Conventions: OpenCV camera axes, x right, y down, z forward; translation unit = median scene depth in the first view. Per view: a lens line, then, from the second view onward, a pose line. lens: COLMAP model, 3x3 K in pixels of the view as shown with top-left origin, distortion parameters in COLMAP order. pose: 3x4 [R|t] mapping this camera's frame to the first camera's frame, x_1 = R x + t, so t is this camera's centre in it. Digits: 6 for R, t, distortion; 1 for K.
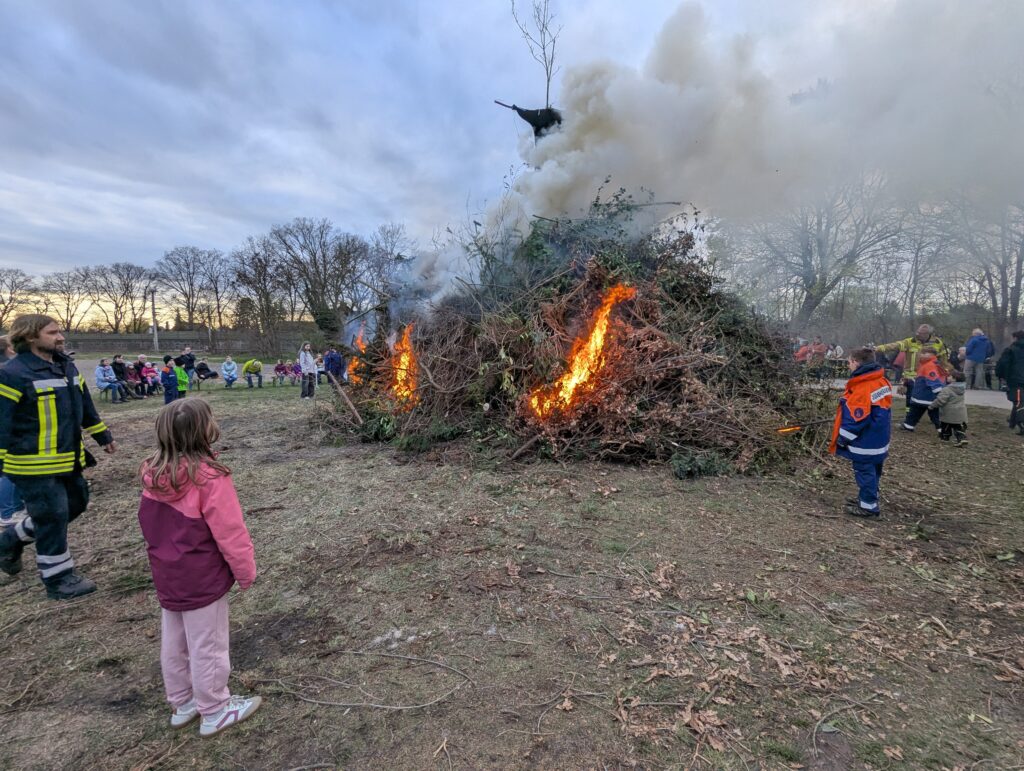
lens RADIAL K [[484.0, 0, 512.0], [0, 484.0, 385.5], [0, 0, 1]] dist [-0.015707, 0.008237]
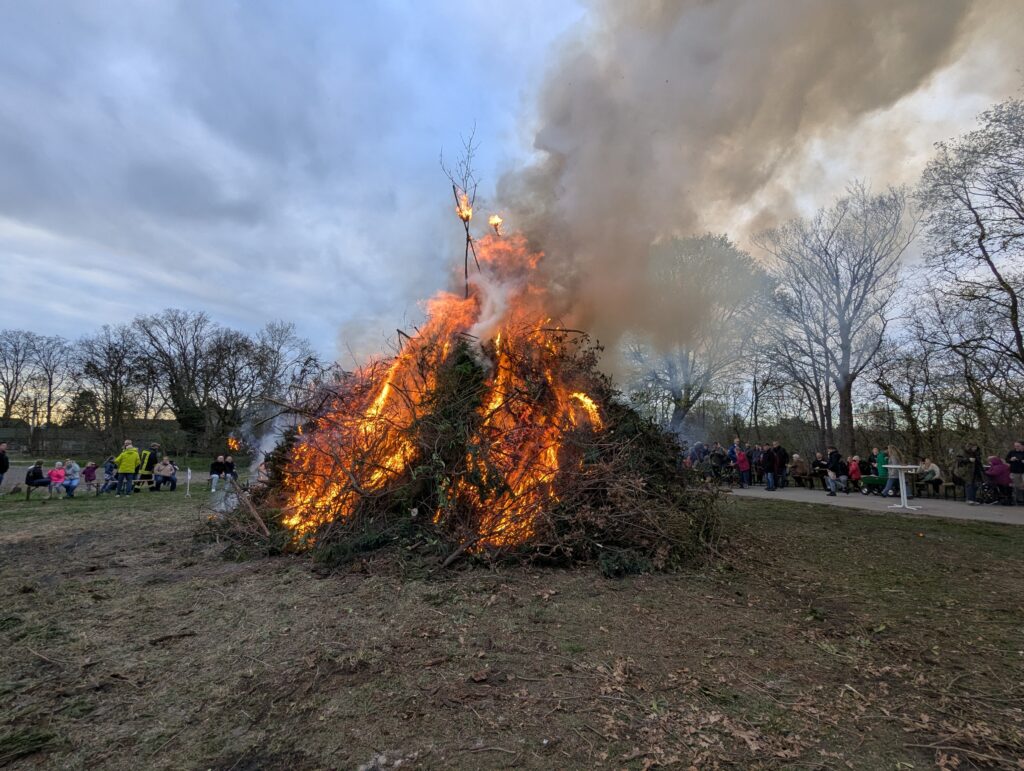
lens RADIAL K [[484.0, 0, 512.0], [0, 484.0, 385.5], [0, 0, 1]] dist [-0.015707, 0.008237]
pose [[0.974012, 0.039149, 0.223088, -0.101967], [0.009472, 0.977047, -0.212814, 0.003305], [-0.226299, 0.209397, 0.951284, -0.042867]]
